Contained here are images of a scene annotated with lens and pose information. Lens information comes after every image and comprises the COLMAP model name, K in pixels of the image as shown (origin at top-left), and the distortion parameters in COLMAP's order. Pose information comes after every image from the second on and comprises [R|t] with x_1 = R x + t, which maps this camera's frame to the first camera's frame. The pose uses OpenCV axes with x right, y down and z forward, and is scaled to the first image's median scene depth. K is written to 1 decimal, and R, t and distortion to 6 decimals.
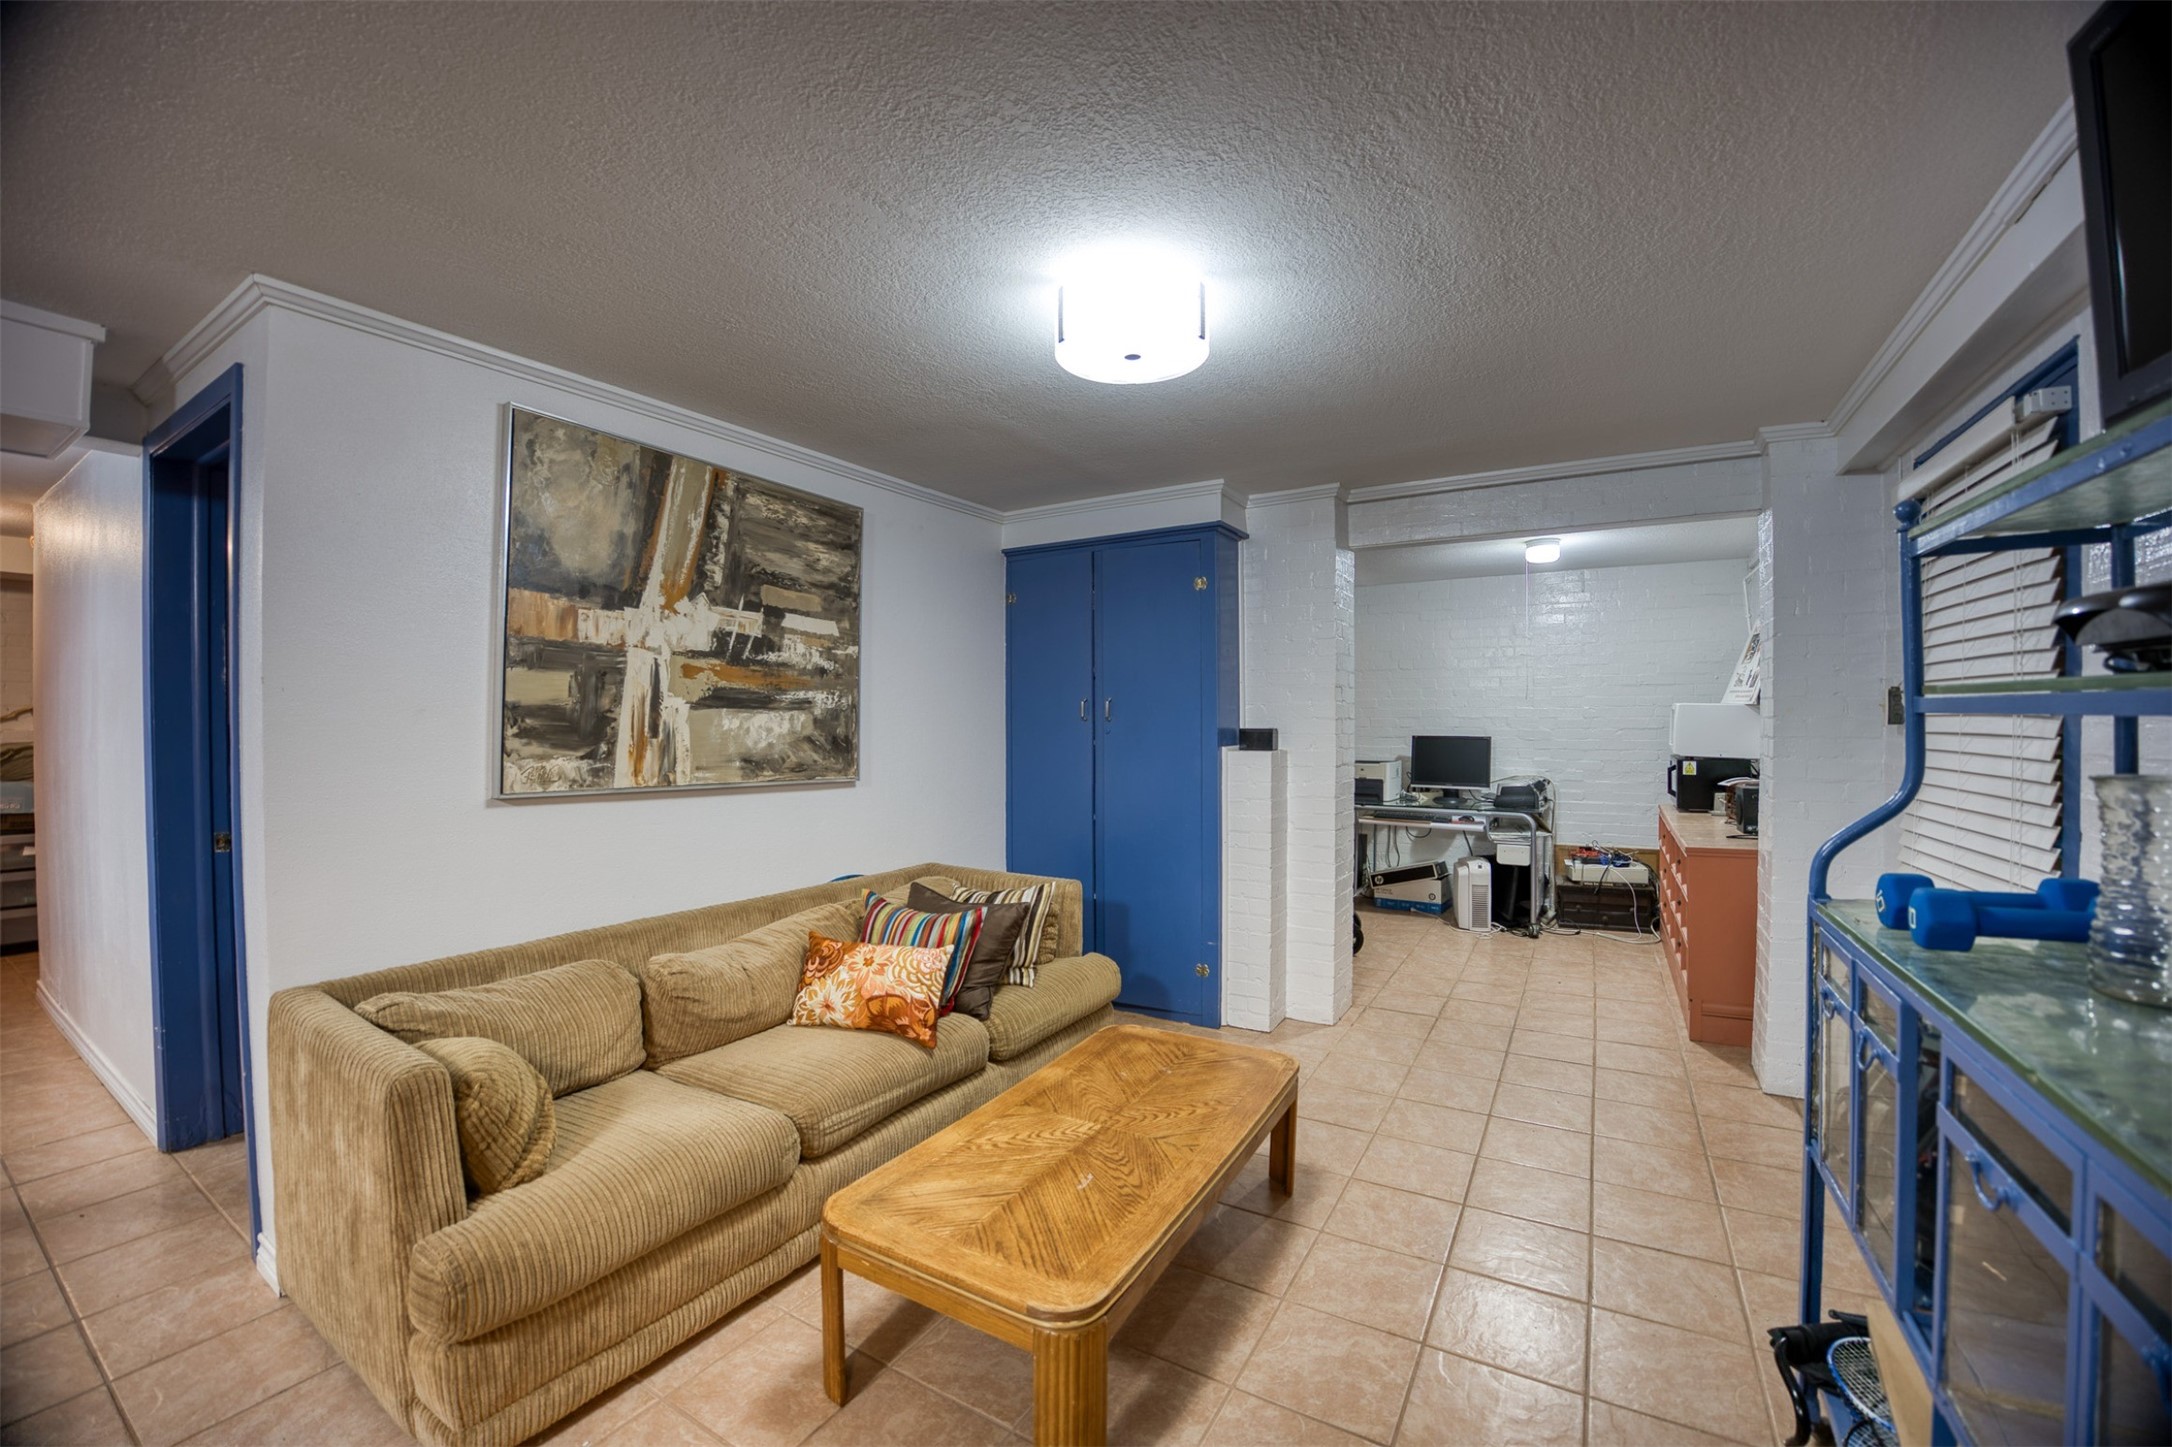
lens RADIAL K [[867.9, 0, 1084.1], [0, 867.9, 725.8], [0, 0, 1]] dist [-0.078189, 0.014402]
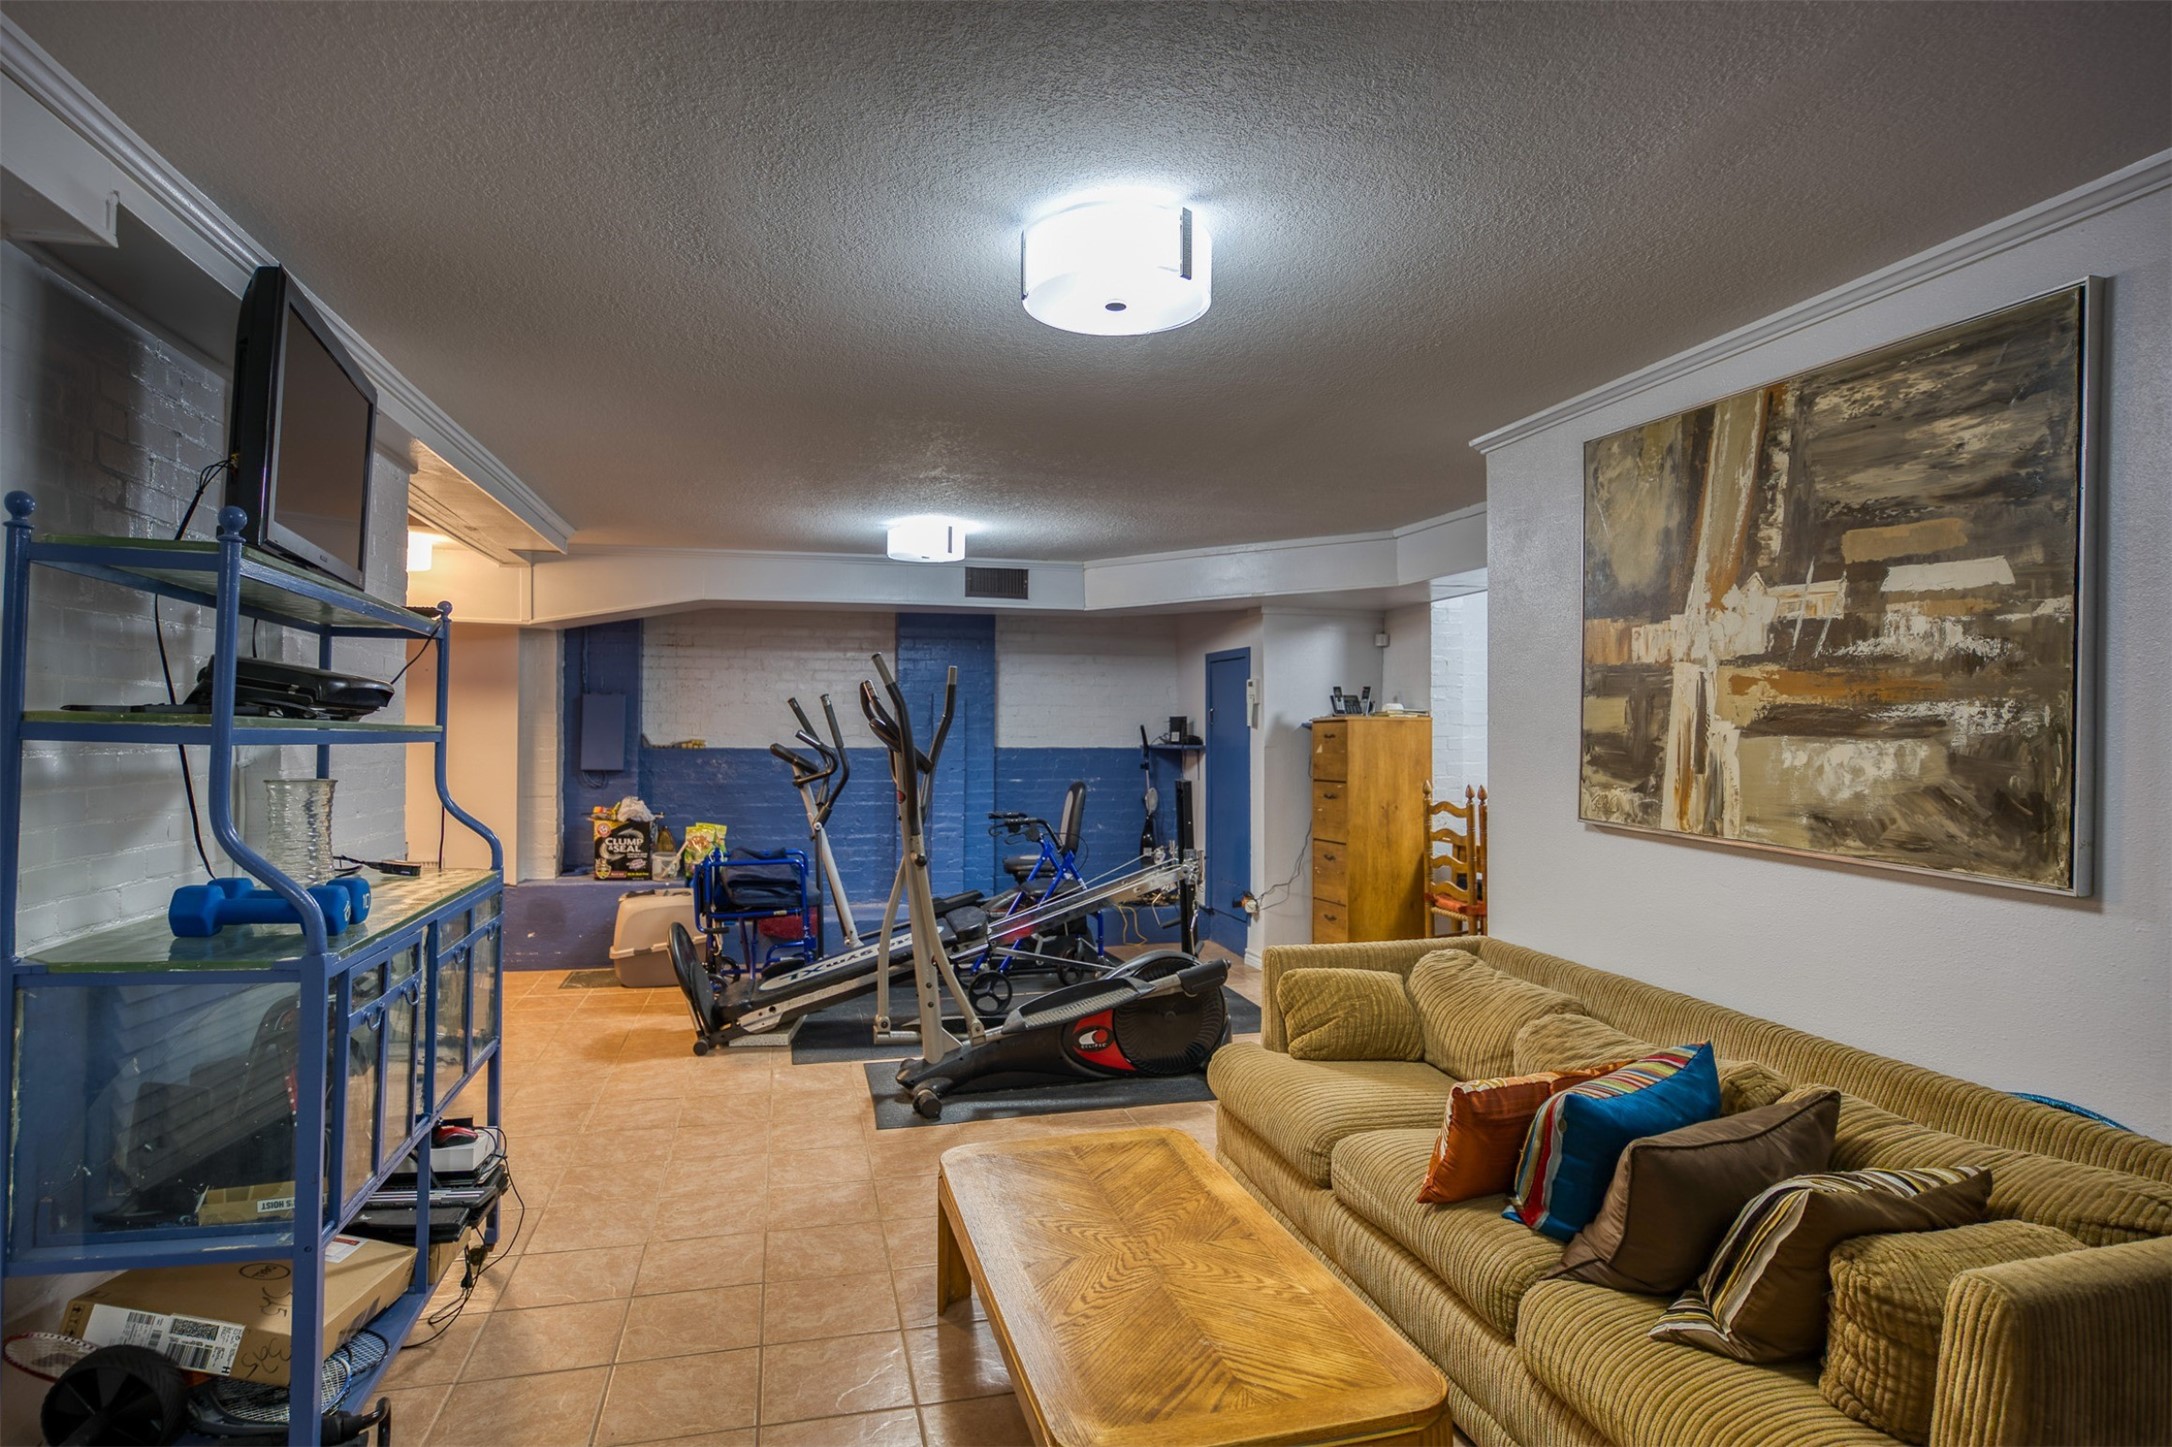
lens RADIAL K [[1151.1, 0, 1086.0], [0, 1151.1, 723.5], [0, 0, 1]] dist [-0.055616, -0.000094]
pose [[-0.702535, -0.006703, -0.711618, 0.606174], [-0.009986, 0.999950, 0.000440, -0.025164], [0.711579, 0.007415, -0.702567, 1.254640]]
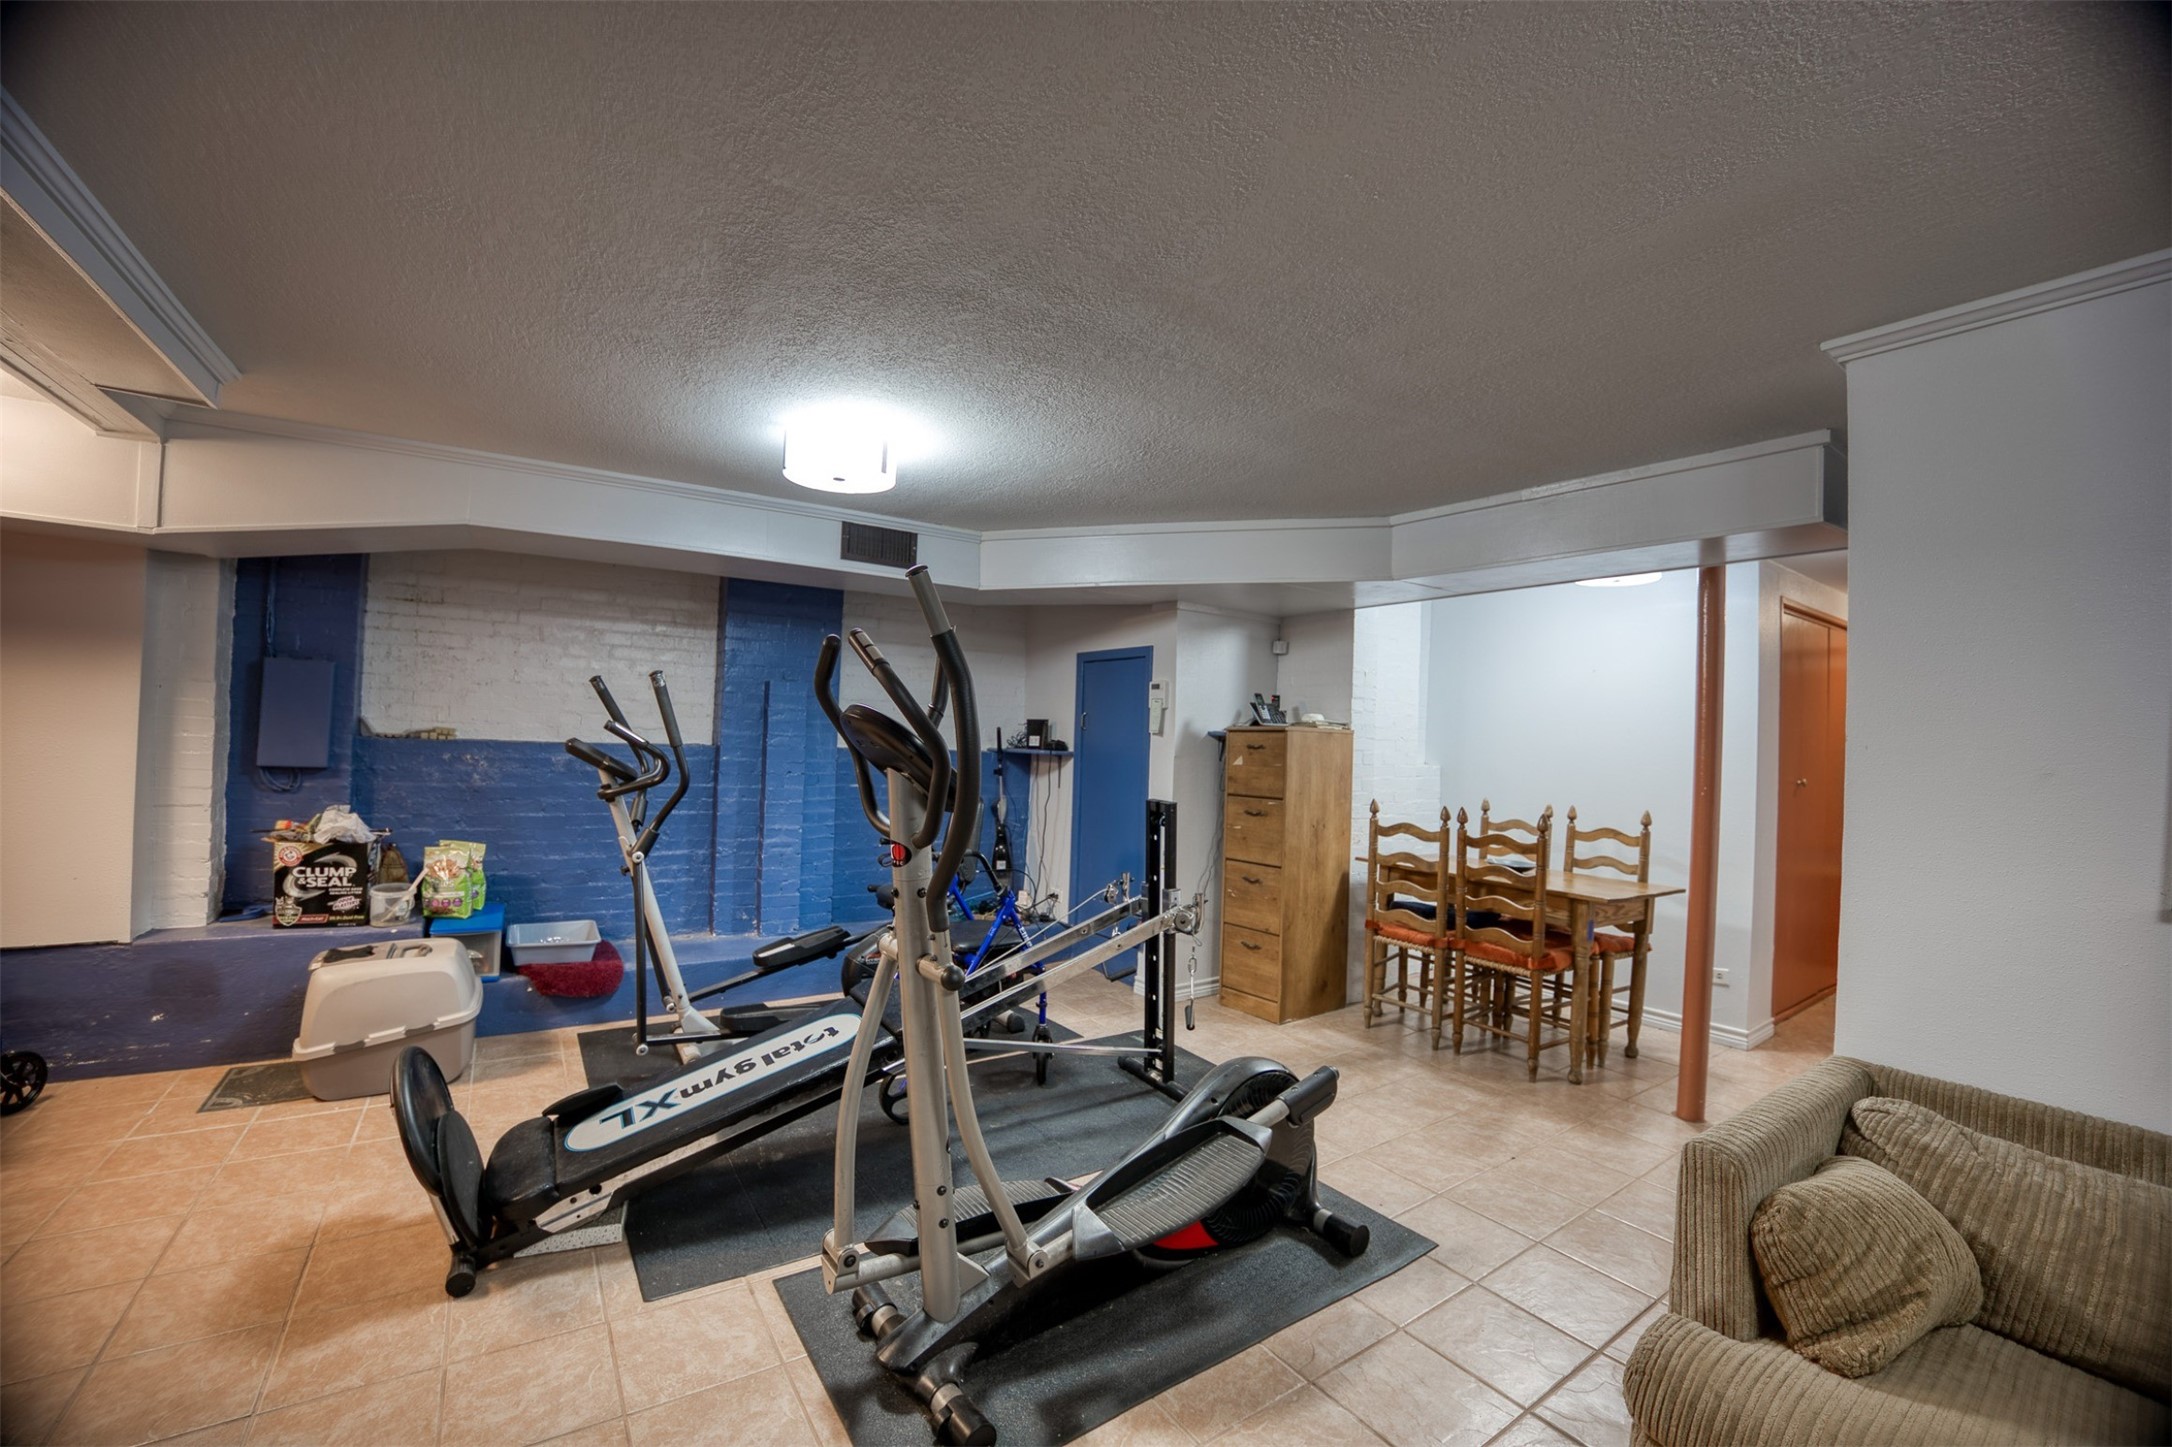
lens RADIAL K [[867.9, 0, 1084.1], [0, 867.9, 725.8], [0, 0, 1]] dist [-0.078189, 0.014402]
pose [[-0.424640, -0.024799, -0.905022, 0.221929], [-0.042576, 0.999066, -0.007399, -0.018003], [0.904360, 0.035390, -0.425300, 0.441251]]
